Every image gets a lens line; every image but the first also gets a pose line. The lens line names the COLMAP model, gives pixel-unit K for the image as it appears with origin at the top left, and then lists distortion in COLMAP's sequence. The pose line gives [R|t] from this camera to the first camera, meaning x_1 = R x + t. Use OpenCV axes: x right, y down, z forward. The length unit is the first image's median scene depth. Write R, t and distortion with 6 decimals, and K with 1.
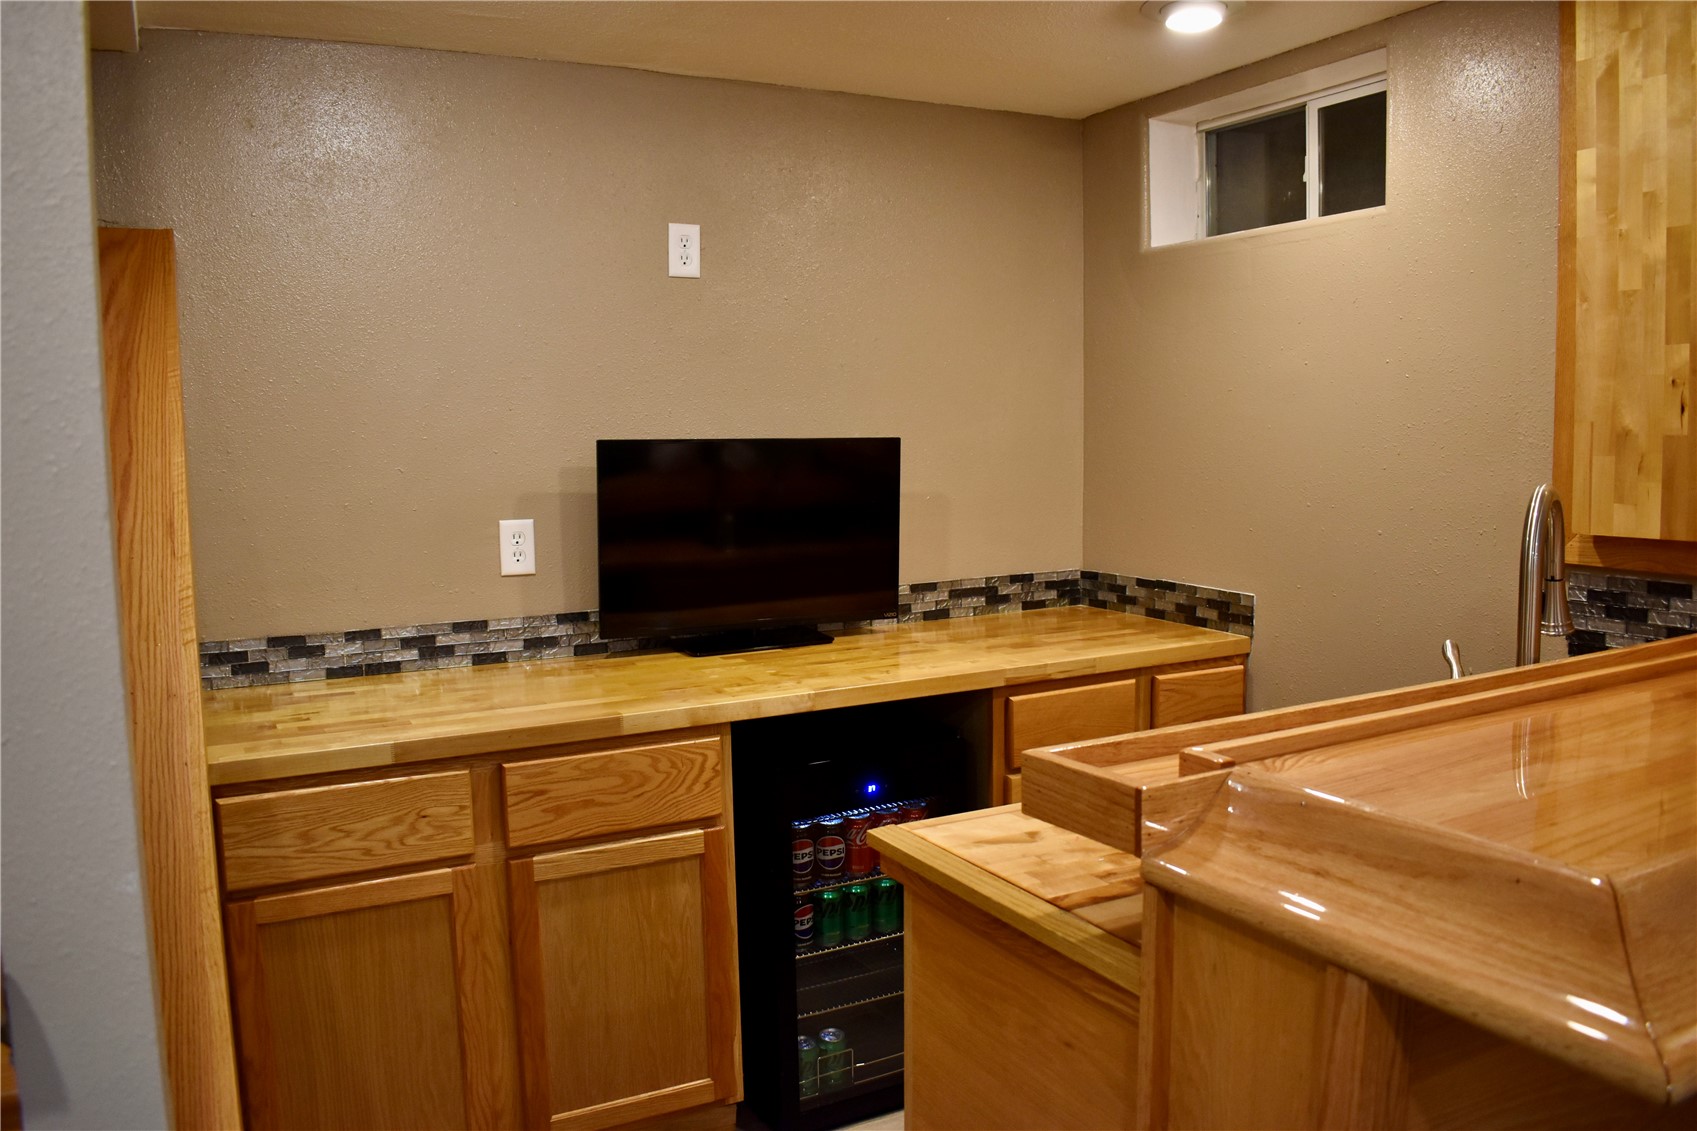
lens RADIAL K [[1264.6, 0, 848.5], [0, 1264.6, 565.5], [0, 0, 1]] dist [-0.085017, 0.009955]
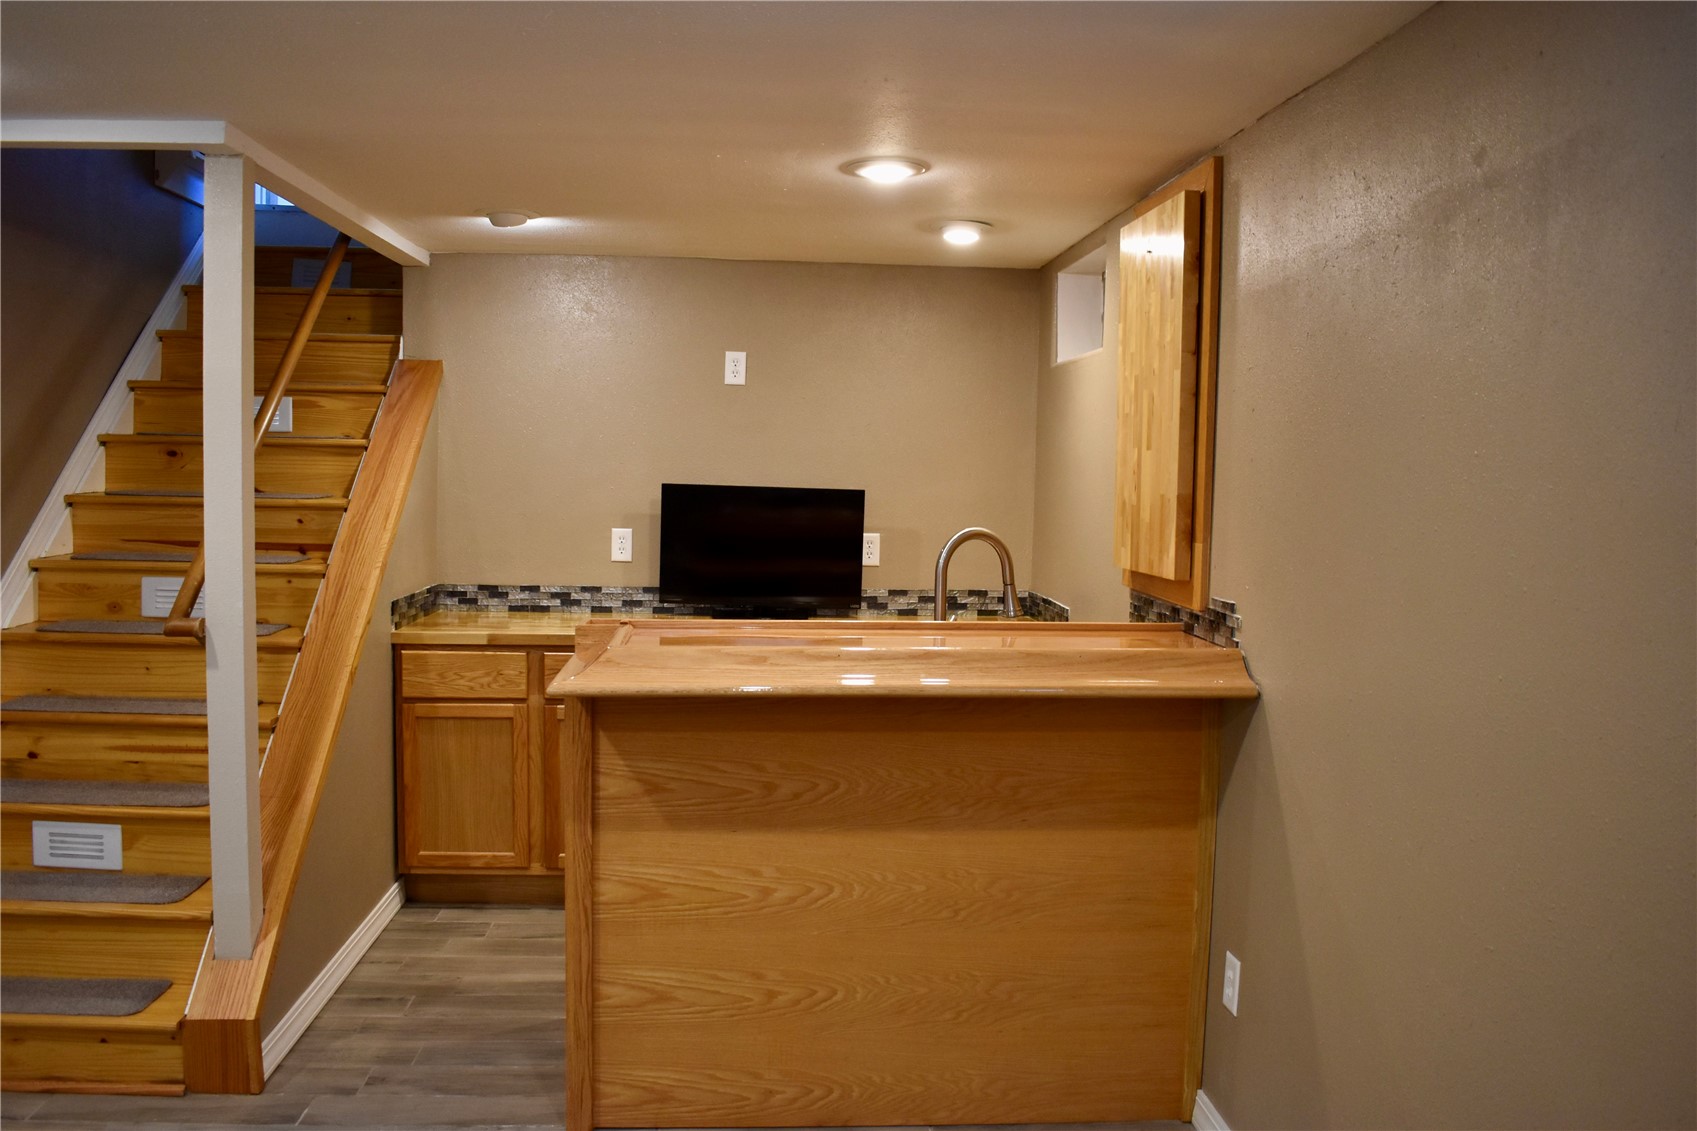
lens RADIAL K [[1264.6, 0, 848.5], [0, 1264.6, 565.5], [0, 0, 1]] dist [-0.085017, 0.009955]
pose [[0.928619, 0.063457, -0.365568, 0.649682], [-0.077138, 0.996757, -0.022924, 0.028862], [0.362928, 0.049486, 0.930502, -0.465878]]
